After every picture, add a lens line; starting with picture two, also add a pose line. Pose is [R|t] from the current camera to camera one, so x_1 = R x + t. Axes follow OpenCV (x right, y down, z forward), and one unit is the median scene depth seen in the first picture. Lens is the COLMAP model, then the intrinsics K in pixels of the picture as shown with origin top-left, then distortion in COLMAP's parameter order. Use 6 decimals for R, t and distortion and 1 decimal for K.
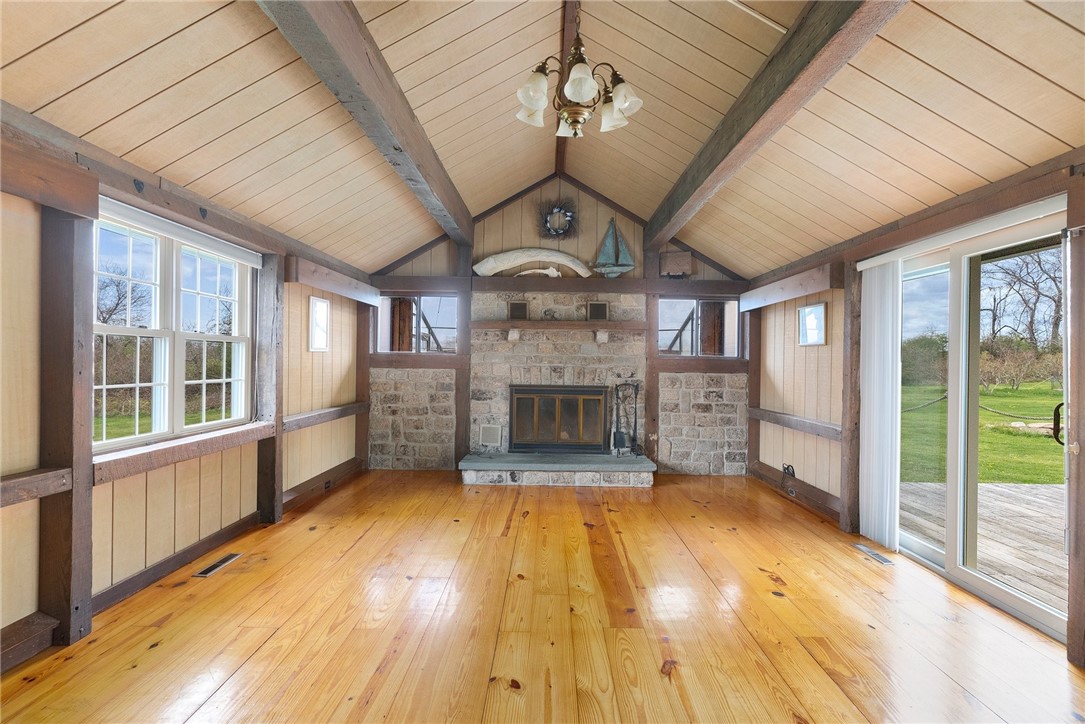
lens RADIAL K [[522.9, 0, 542.5], [0, 522.9, 362.0], [0, 0, 1]] dist [-0.000169, 0.000051]
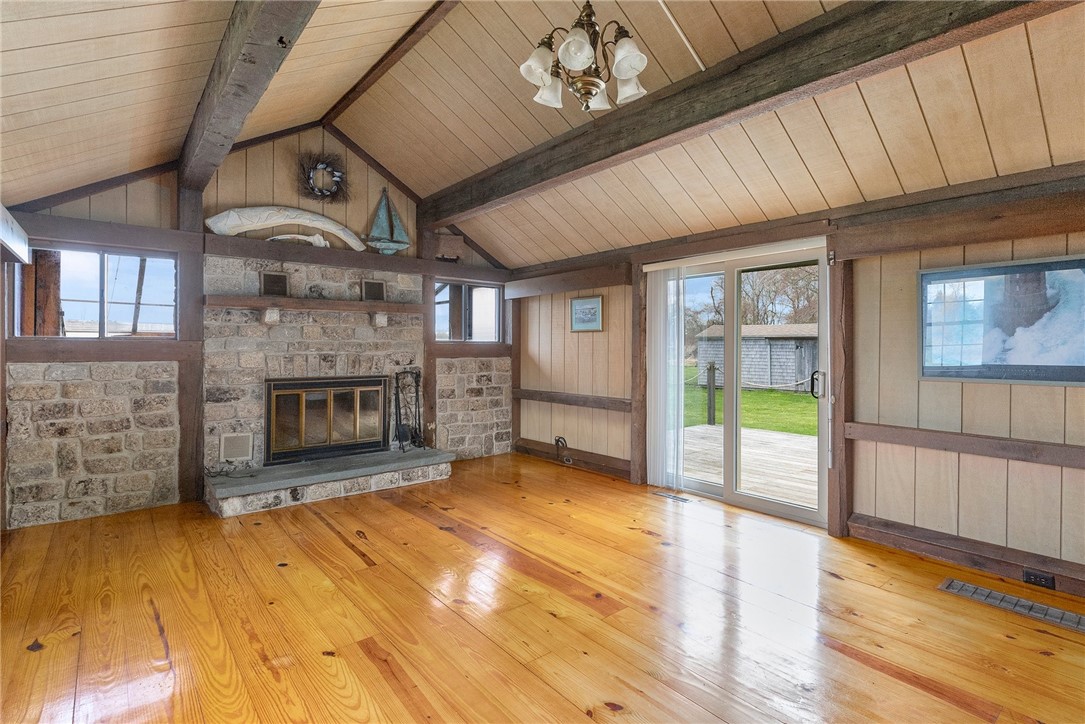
lens RADIAL K [[527.6, 0, 541.8], [0, 527.6, 351.5], [0, 0, 1]] dist [0.000863, 0.000142]
pose [[0.763428, -0.017691, 0.645651, -0.254788], [0.010691, 0.999834, 0.014755, -0.004809], [-0.645805, -0.004362, 0.763490, 0.134462]]
